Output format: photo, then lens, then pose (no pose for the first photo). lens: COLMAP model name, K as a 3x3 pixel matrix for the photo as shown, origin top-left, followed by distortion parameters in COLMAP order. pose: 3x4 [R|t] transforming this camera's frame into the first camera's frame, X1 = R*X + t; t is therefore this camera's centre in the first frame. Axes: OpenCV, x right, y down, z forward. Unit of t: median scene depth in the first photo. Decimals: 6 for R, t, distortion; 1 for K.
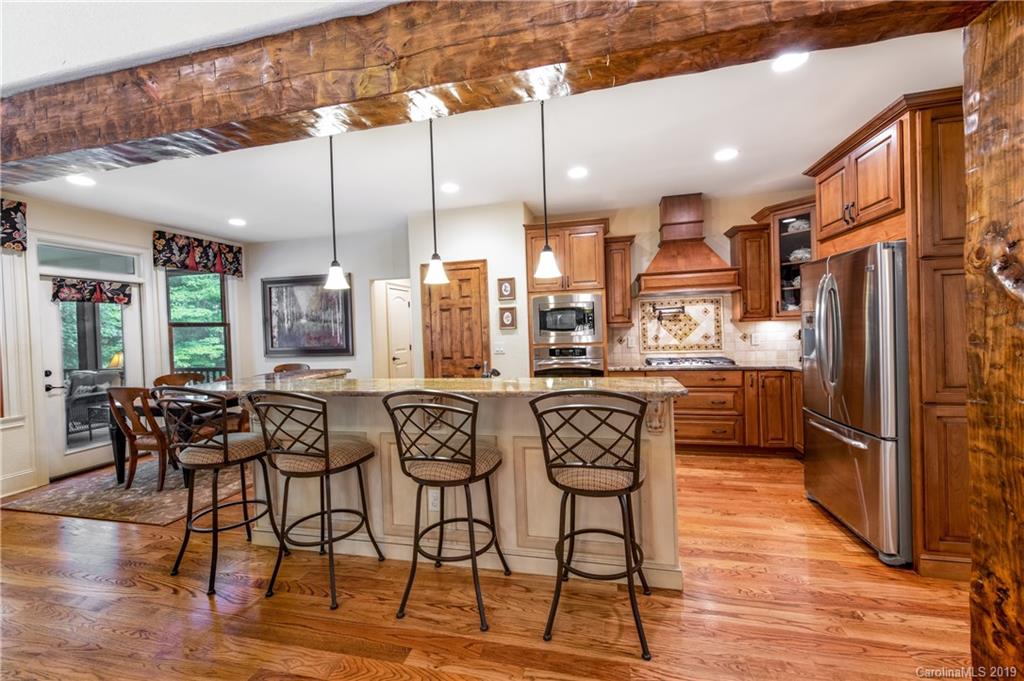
lens RADIAL K [[407.3, 0, 515.8], [0, 407.3, 331.8], [0, 0, 1]] dist [0.000782, 0.000072]
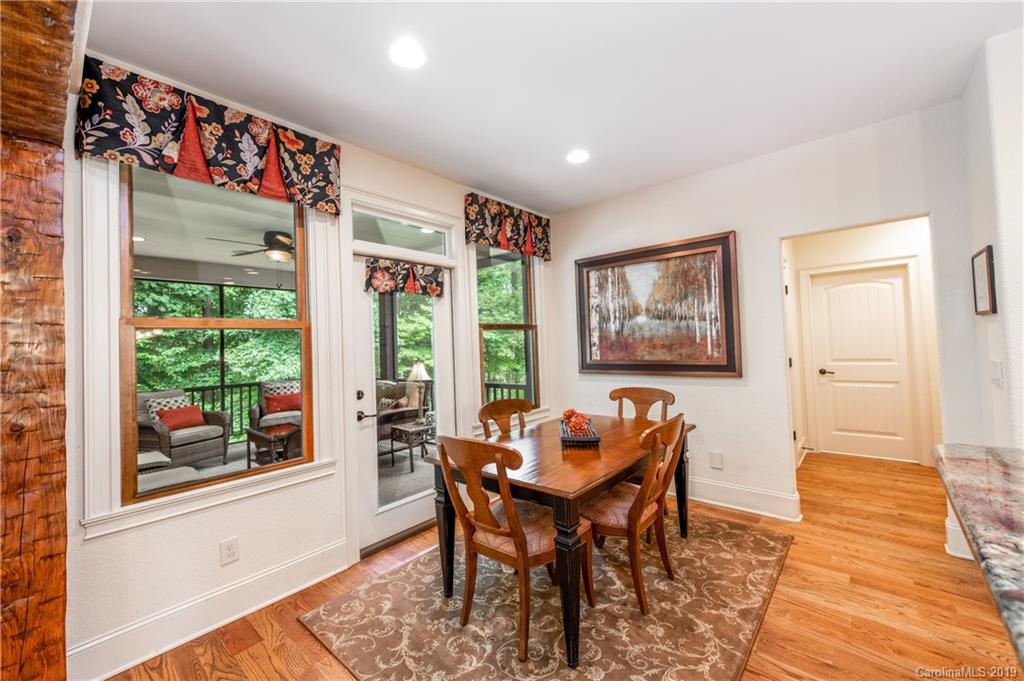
lens RADIAL K [[407.3, 0, 513.3], [0, 407.3, 329.9], [0, 0, 1]] dist [0.000782, 0.000072]
pose [[0.883592, -0.016992, -0.467949, -0.494097], [0.003421, 0.999549, -0.029836, 0.010861], [0.468245, 0.024762, 0.883252, 0.423895]]
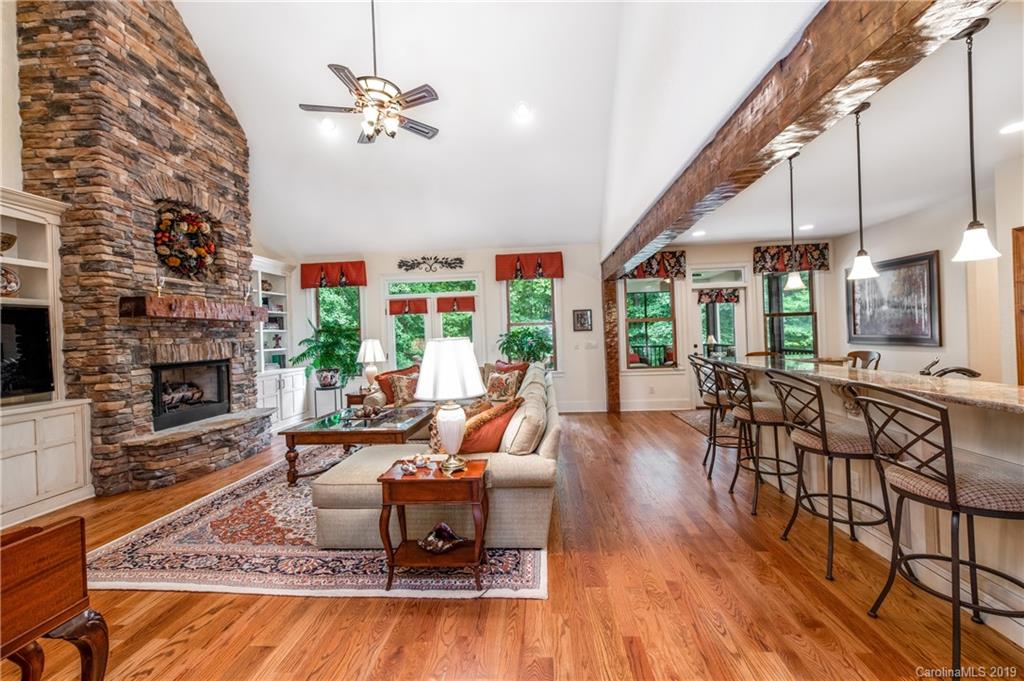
lens RADIAL K [[407.3, 0, 517.1], [0, 407.3, 338.9], [0, 0, 1]] dist [0.000782, 0.000072]
pose [[0.163786, 0.038232, -0.985755, 0.360917], [0.019124, 0.998938, 0.041921, -0.012395], [0.986310, -0.025717, 0.162881, -0.025915]]
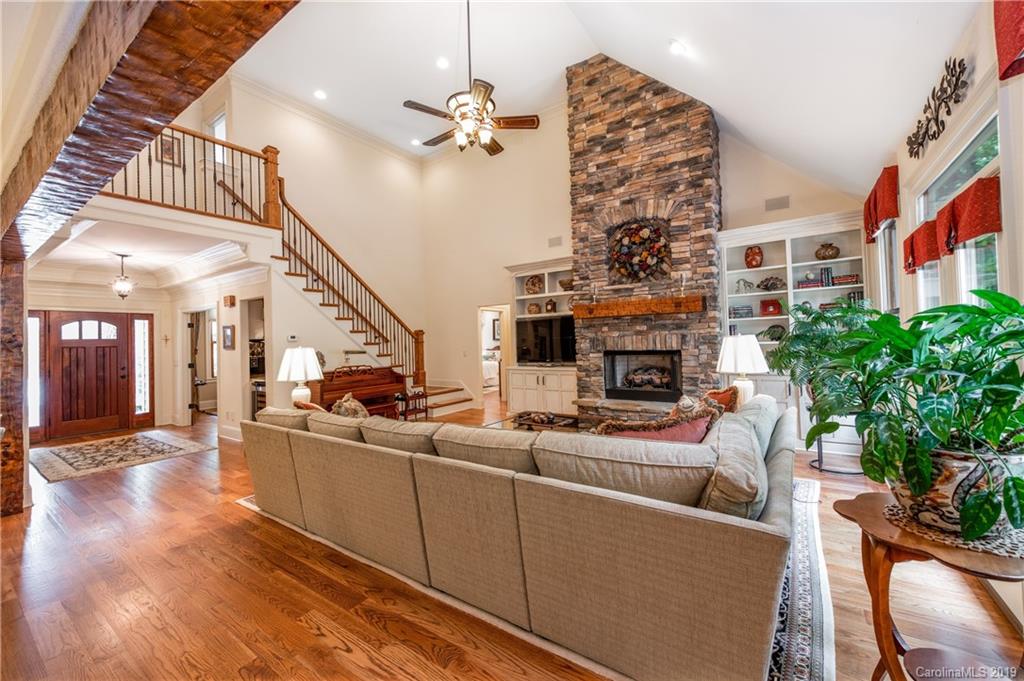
lens RADIAL K [[407.3, 0, 518.5], [0, 407.3, 335.5], [0, 0, 1]] dist [0.000782, 0.000072]
pose [[-0.929394, 0.064657, 0.363383, -0.854566], [0.063557, 0.997865, -0.014997, 0.021041], [-0.363577, 0.009157, -0.931519, 0.589297]]
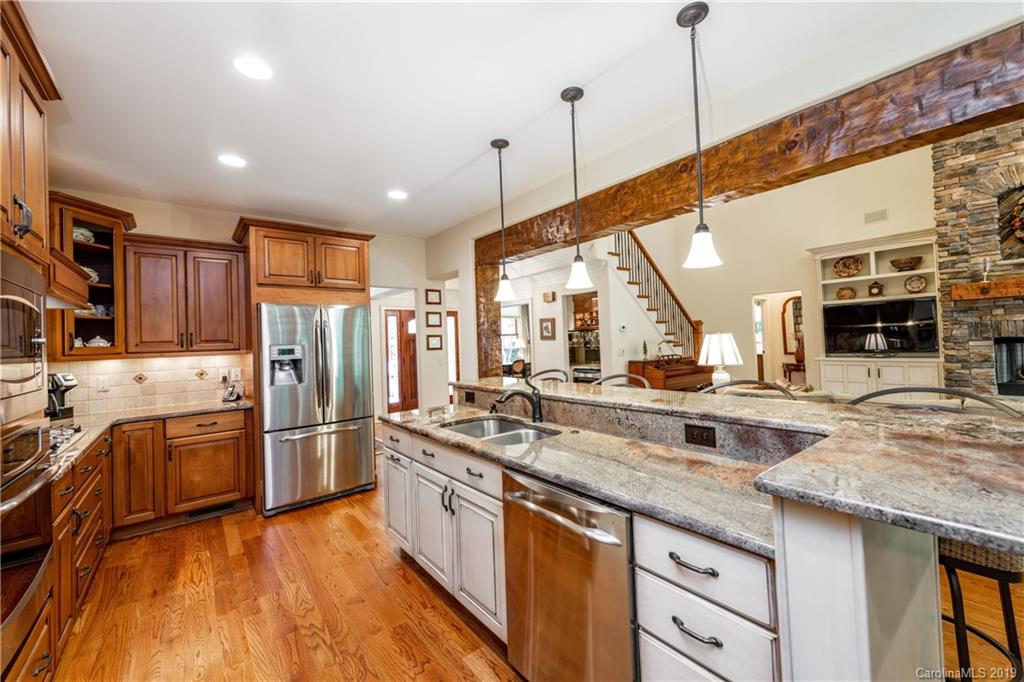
lens RADIAL K [[407.8, 0, 507.7], [0, 407.8, 333.4], [0, 0, 1]] dist [0.009150, -0.001466]
pose [[-0.780239, 0.074722, 0.621002, -0.320257], [0.070095, 0.997030, -0.031900, 0.000416], [-0.621541, 0.018640, -0.783160, 0.942254]]
